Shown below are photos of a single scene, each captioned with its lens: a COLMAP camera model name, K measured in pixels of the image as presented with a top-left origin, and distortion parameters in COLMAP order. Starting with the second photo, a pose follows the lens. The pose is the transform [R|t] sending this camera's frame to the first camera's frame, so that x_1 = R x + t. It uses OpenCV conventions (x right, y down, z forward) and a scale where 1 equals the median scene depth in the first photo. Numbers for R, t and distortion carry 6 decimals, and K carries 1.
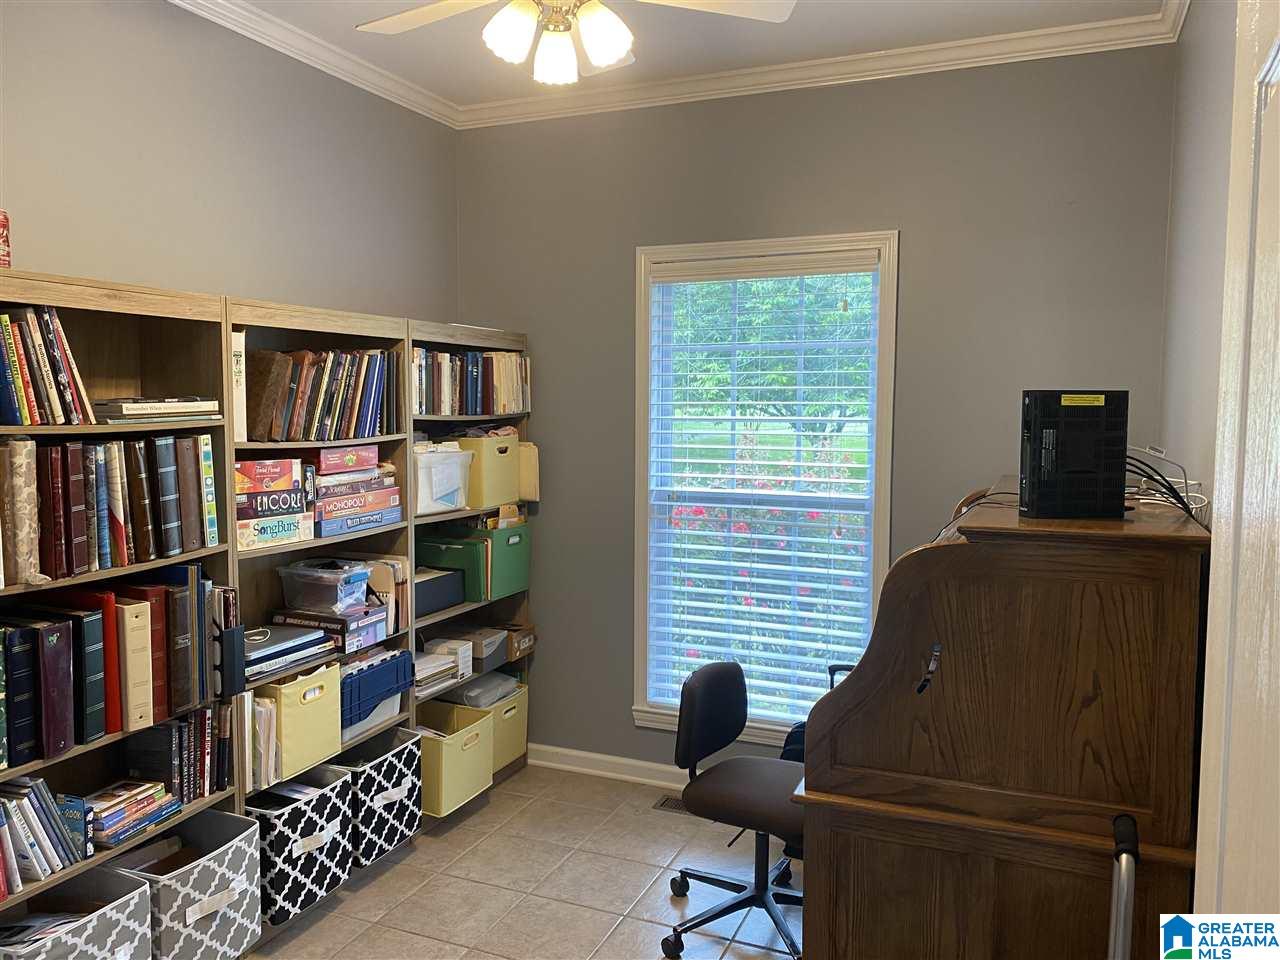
lens RADIAL K [[978.7, 0, 641.1], [0, 978.7, 477.4], [0, 0, 1]] dist [0.114912, -0.211225]
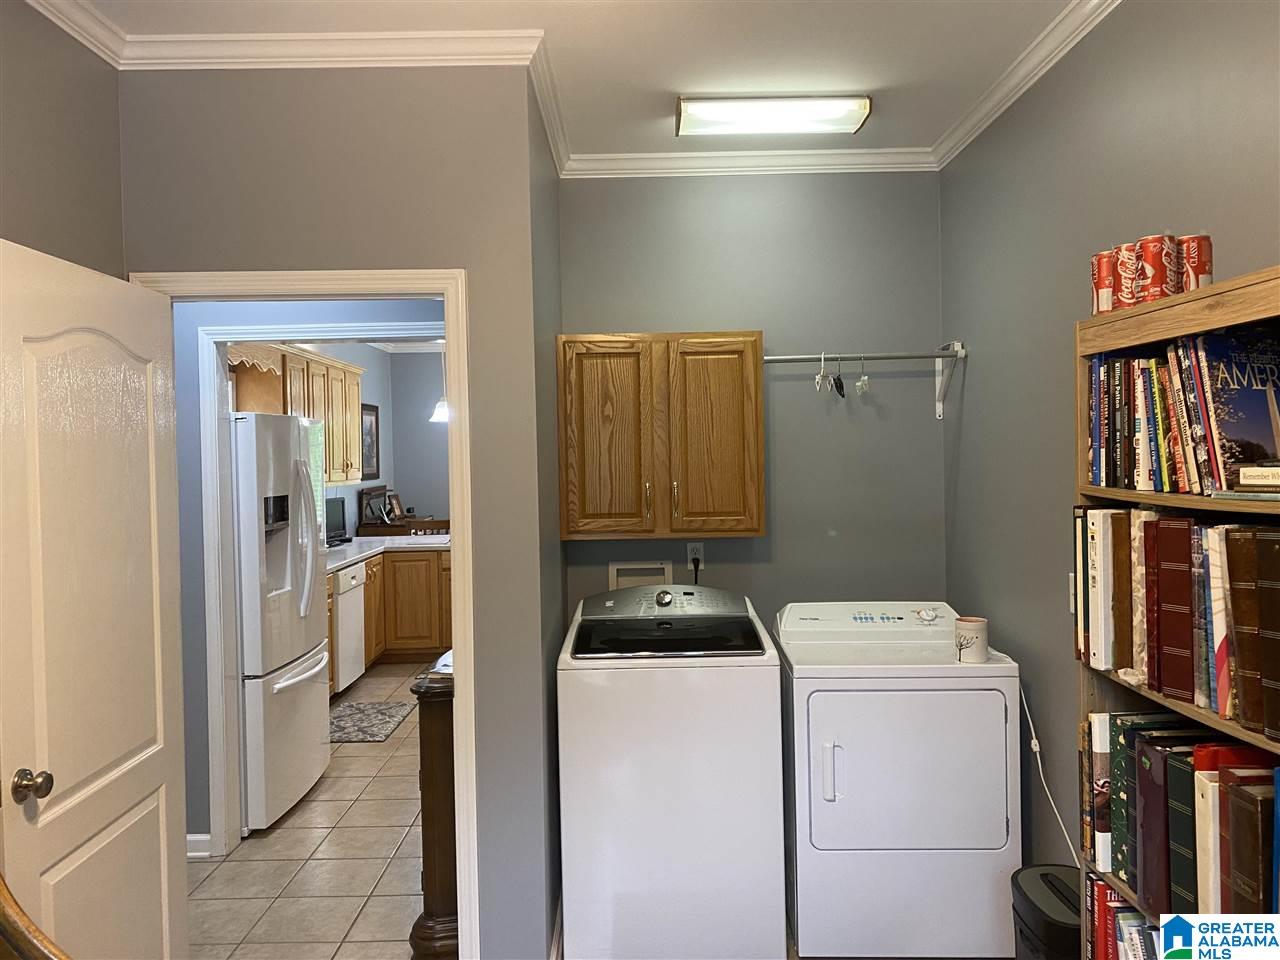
lens RADIAL K [[978.7, 0, 641.1], [0, 978.7, 477.4], [0, 0, 1]] dist [0.114912, -0.211225]
pose [[-0.919907, 0.021564, -0.391542, 0.082043], [-0.017085, 0.995335, 0.094959, -0.128582], [0.391763, 0.094043, -0.915247, 1.511962]]
